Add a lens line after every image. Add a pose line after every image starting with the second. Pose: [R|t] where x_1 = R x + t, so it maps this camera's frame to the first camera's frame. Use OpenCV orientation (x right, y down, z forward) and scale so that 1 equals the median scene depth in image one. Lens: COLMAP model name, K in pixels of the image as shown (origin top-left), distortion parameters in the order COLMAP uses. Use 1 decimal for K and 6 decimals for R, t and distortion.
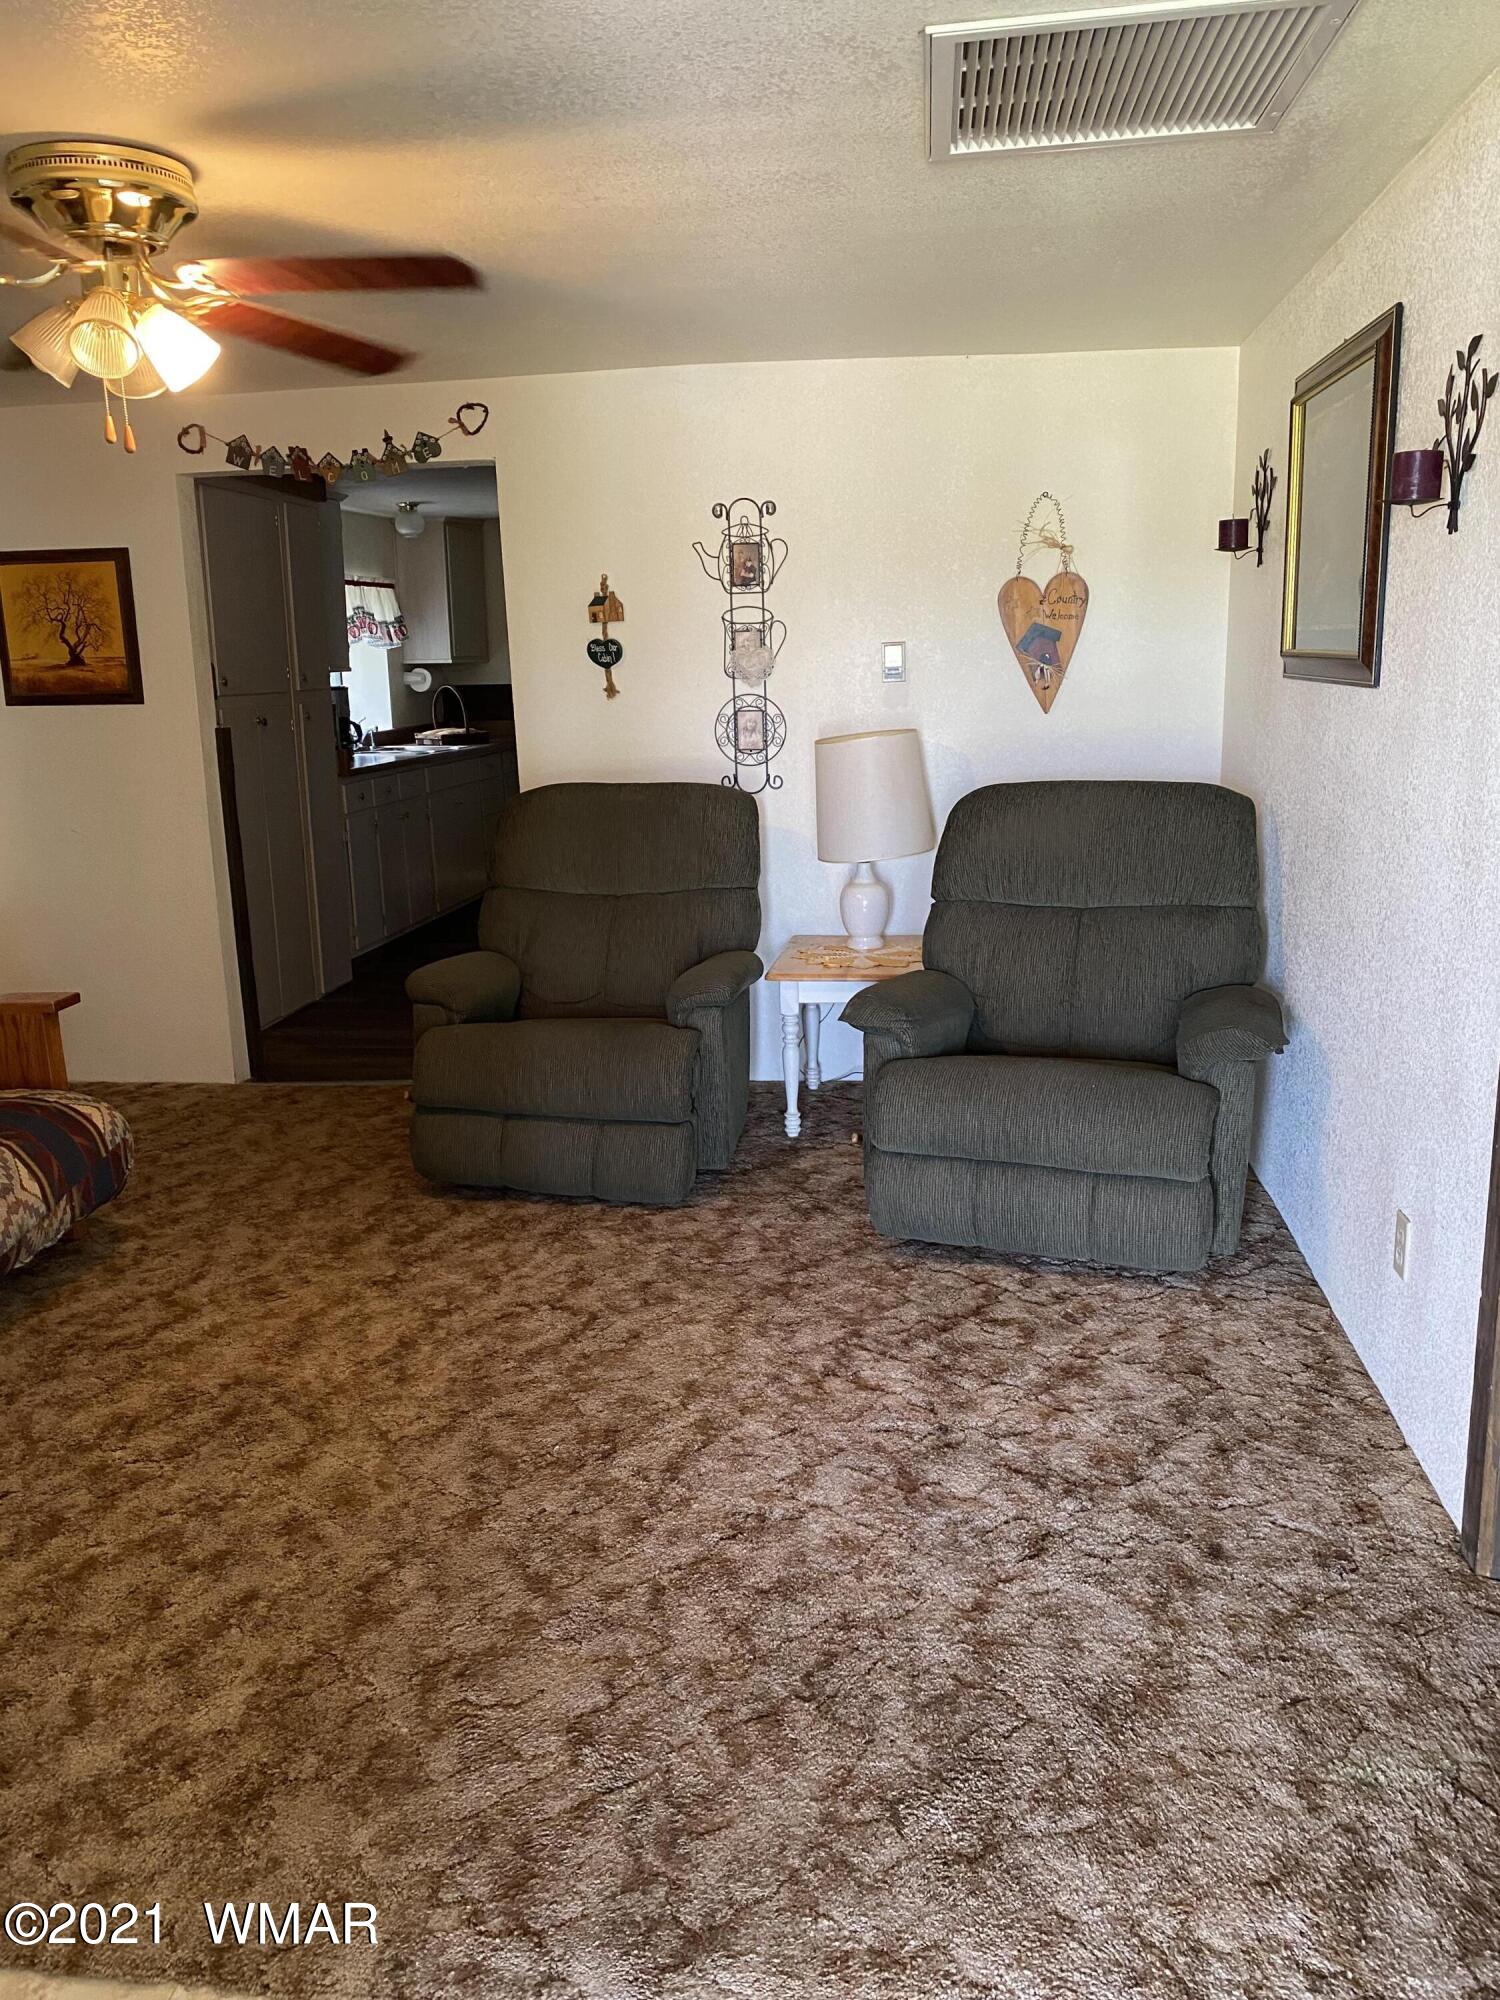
lens RADIAL K [[1530.2, 0, 745.4], [0, 1530.2, 1000.0], [0, 0, 1]] dist [0.016096, 0.000346]
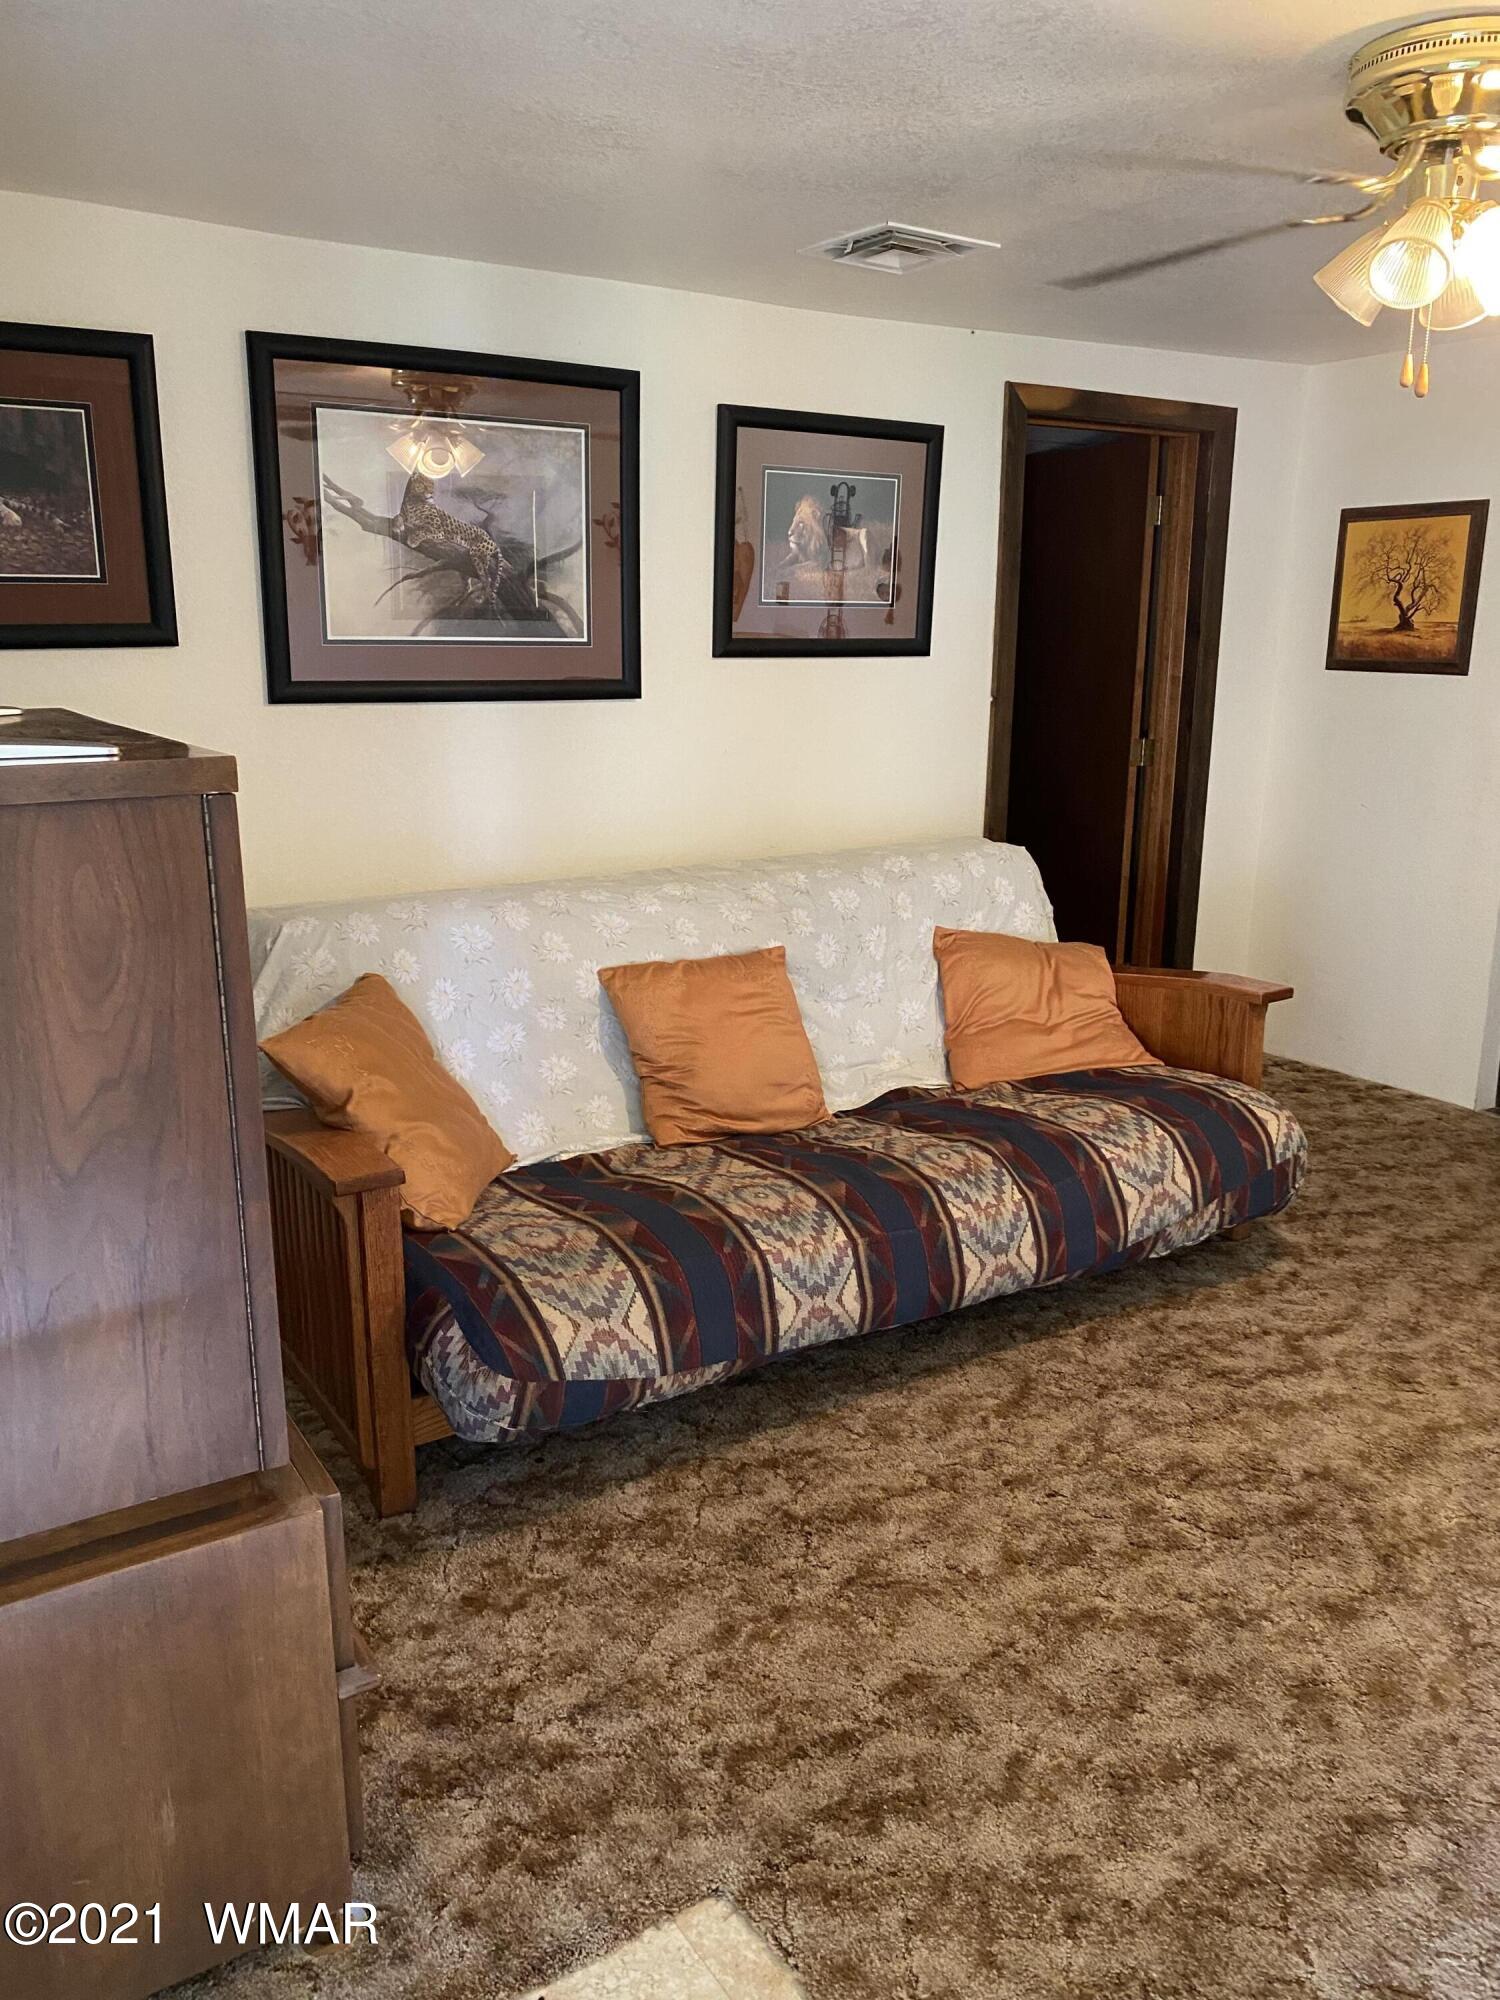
lens RADIAL K [[1530.2, 0, 749.3], [0, 1530.2, 989.3], [0, 0, 1]] dist [0.016096, 0.000346]
pose [[0.661117, 0.201274, -0.722781, 0.024661], [-0.182135, 0.977583, 0.105632, -0.048174], [0.727840, 0.061809, 0.682956, 0.140701]]
